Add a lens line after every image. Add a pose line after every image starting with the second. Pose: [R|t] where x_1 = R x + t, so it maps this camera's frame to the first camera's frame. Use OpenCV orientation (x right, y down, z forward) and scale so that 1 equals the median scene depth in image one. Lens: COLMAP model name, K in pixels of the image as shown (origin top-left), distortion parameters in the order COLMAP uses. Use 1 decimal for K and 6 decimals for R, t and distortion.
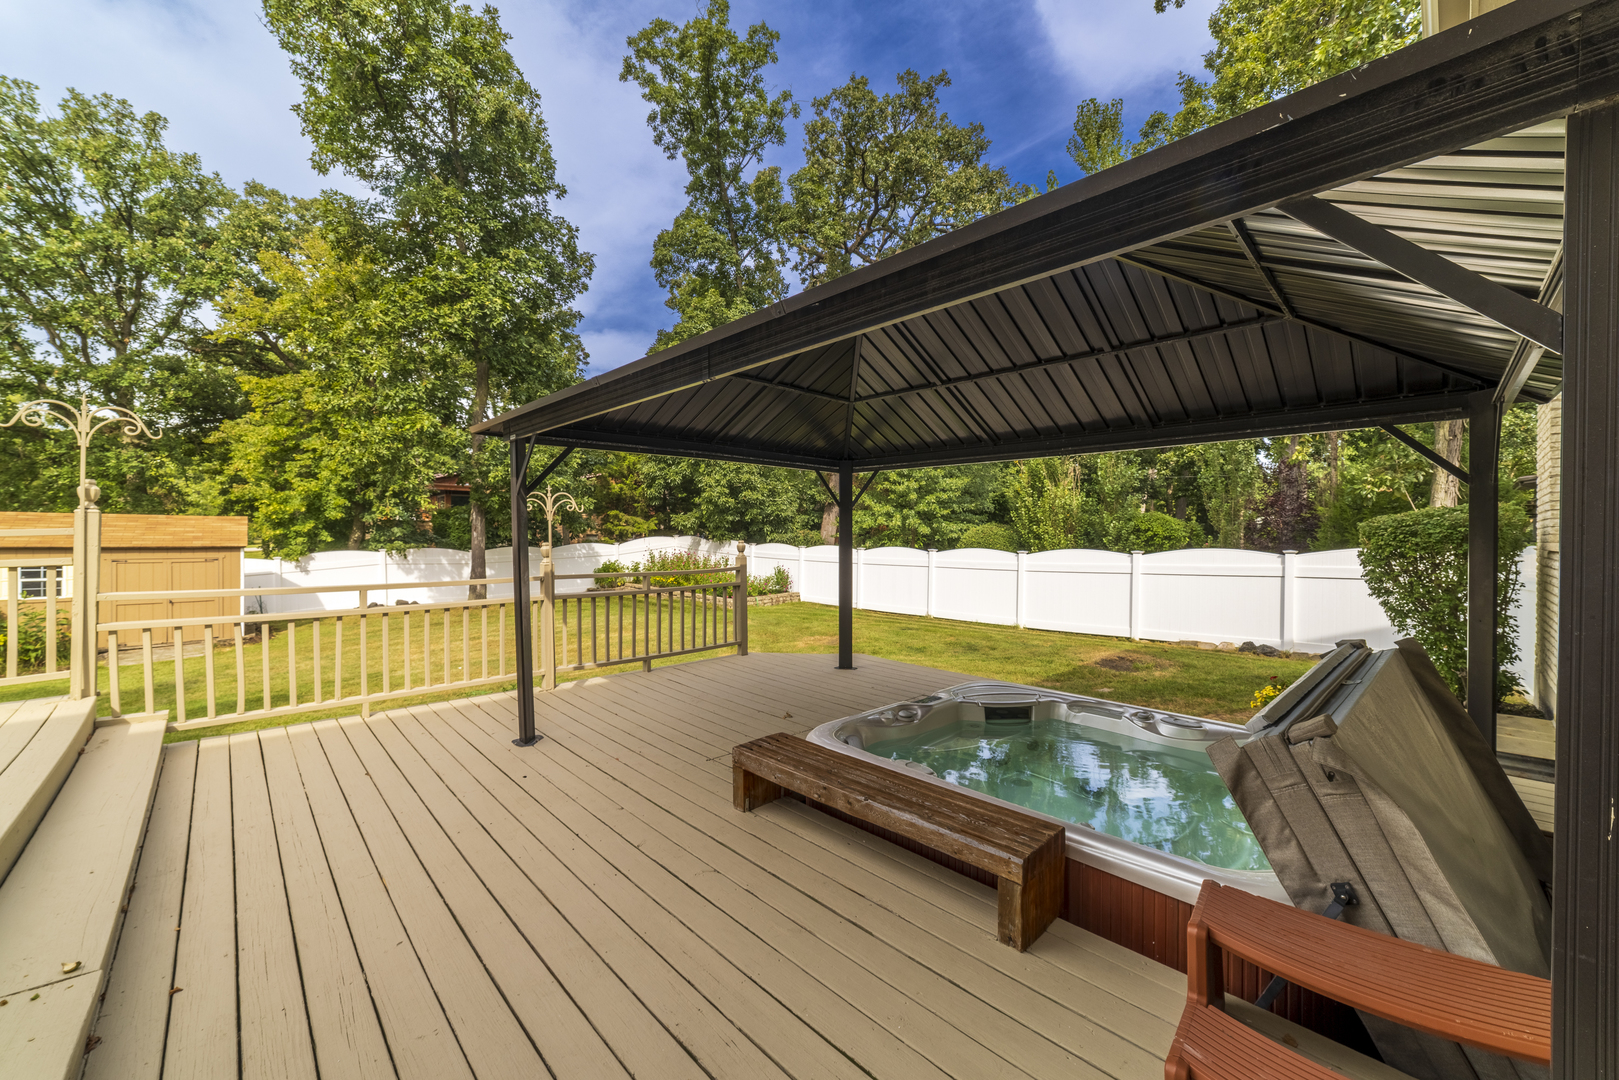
lens RADIAL K [[611.3, 0, 807.7], [0, 611.3, 543.7], [0, 0, 1]] dist [-0.021675, 0.007819]
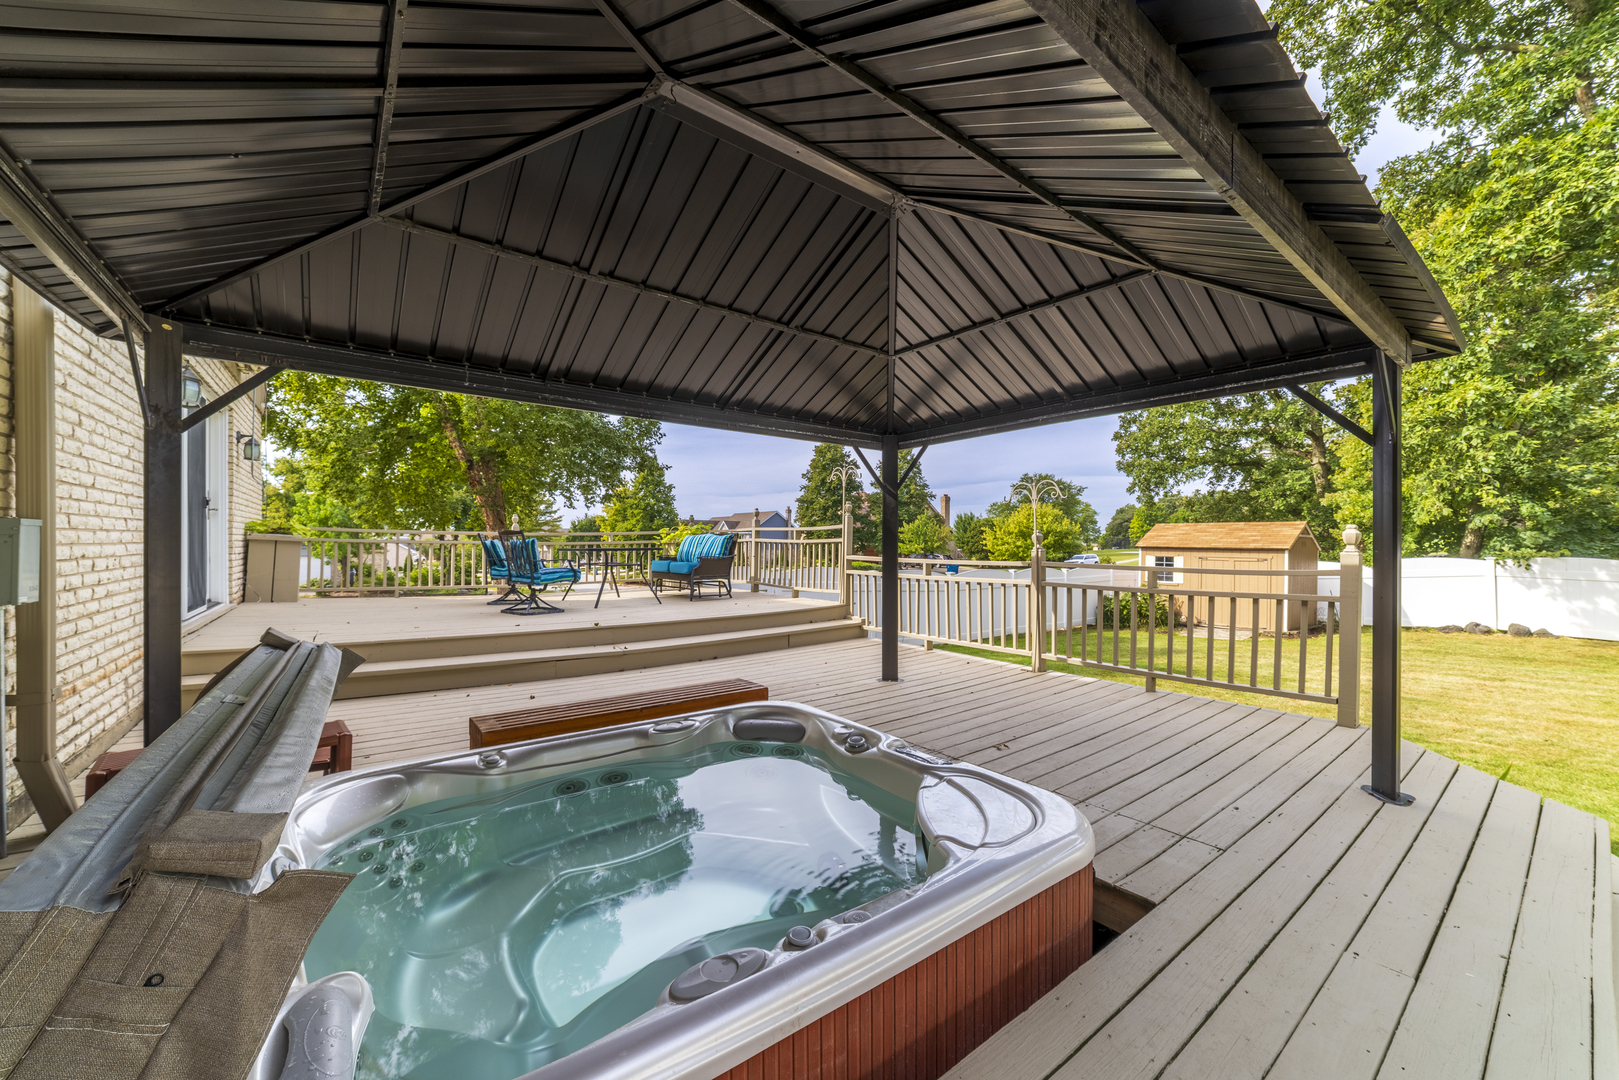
lens RADIAL K [[602.0, 0, 809.5], [0, 602.0, 540.0], [0, 0, 1]] dist [-0.000800, -0.000090]
pose [[-0.106770, -0.003807, -0.994276, 0.179546], [-0.012596, 0.999918, -0.002476, 0.001832], [0.994204, 0.012260, -0.106809, 0.201128]]
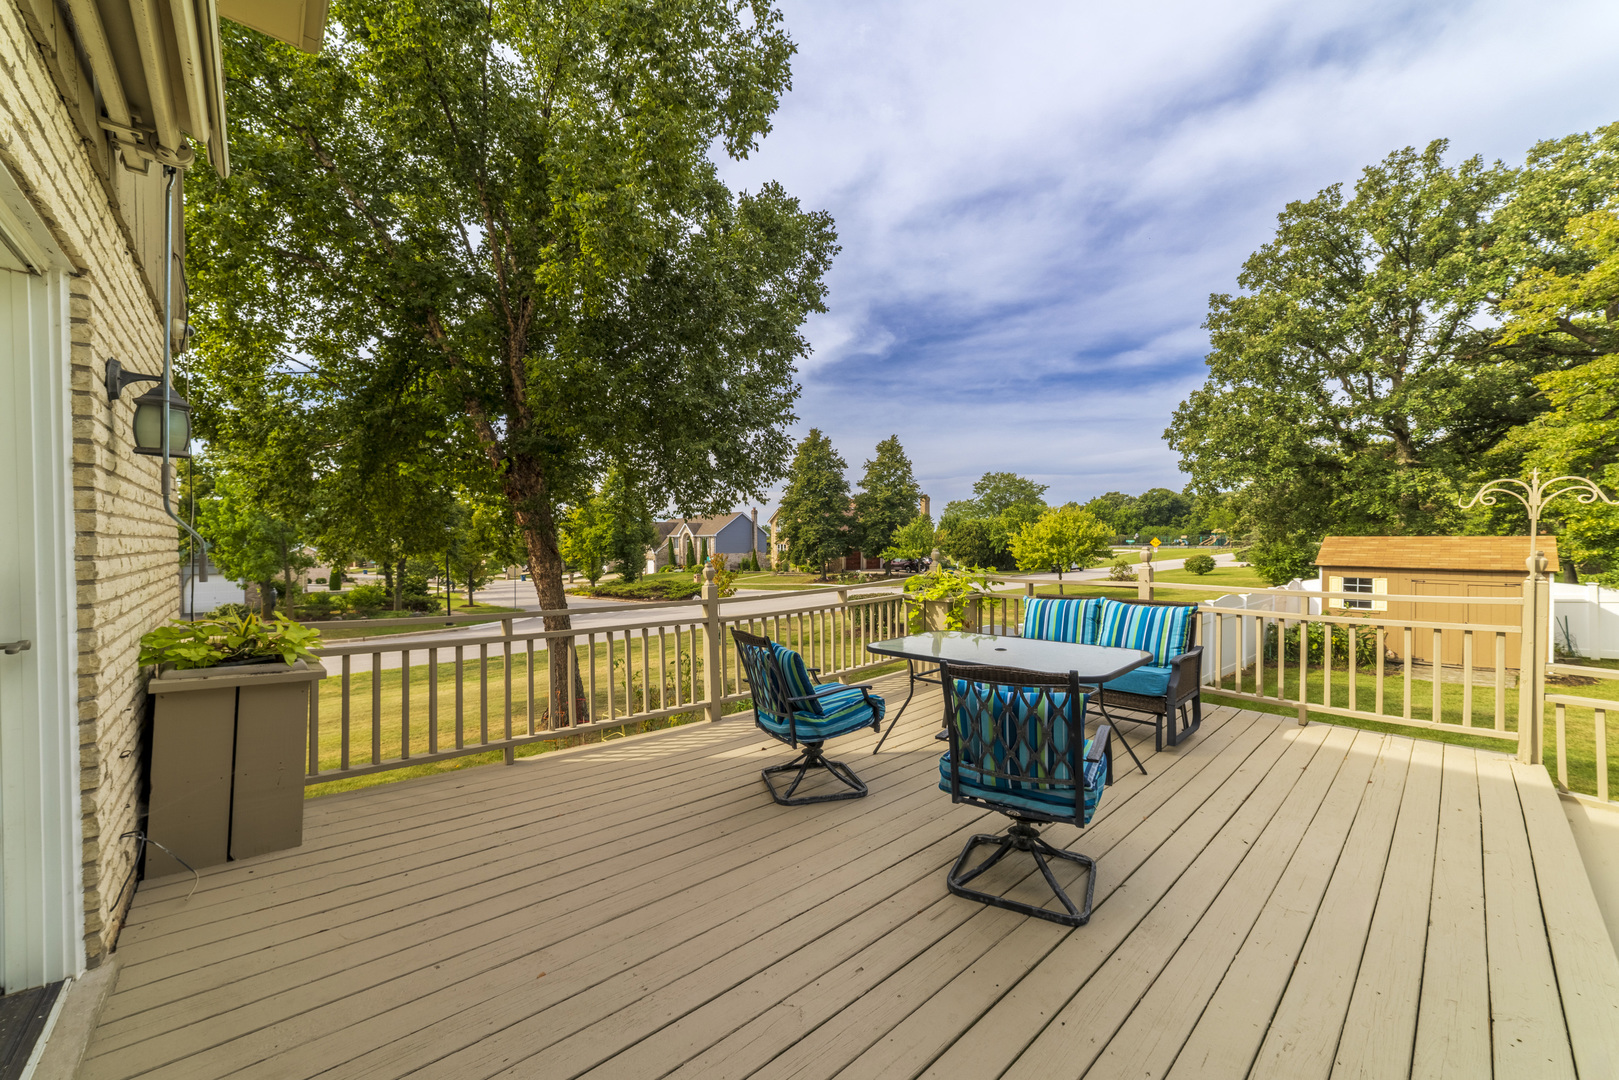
lens RADIAL K [[611.3, 0, 807.7], [0, 611.3, 543.7], [0, 0, 1]] dist [-0.021675, 0.007819]
pose [[-0.016483, 0.004113, -0.999856, -0.035082], [-0.003390, 0.999986, 0.004169, -0.027542], [0.999858, 0.003459, -0.016468, -0.050802]]
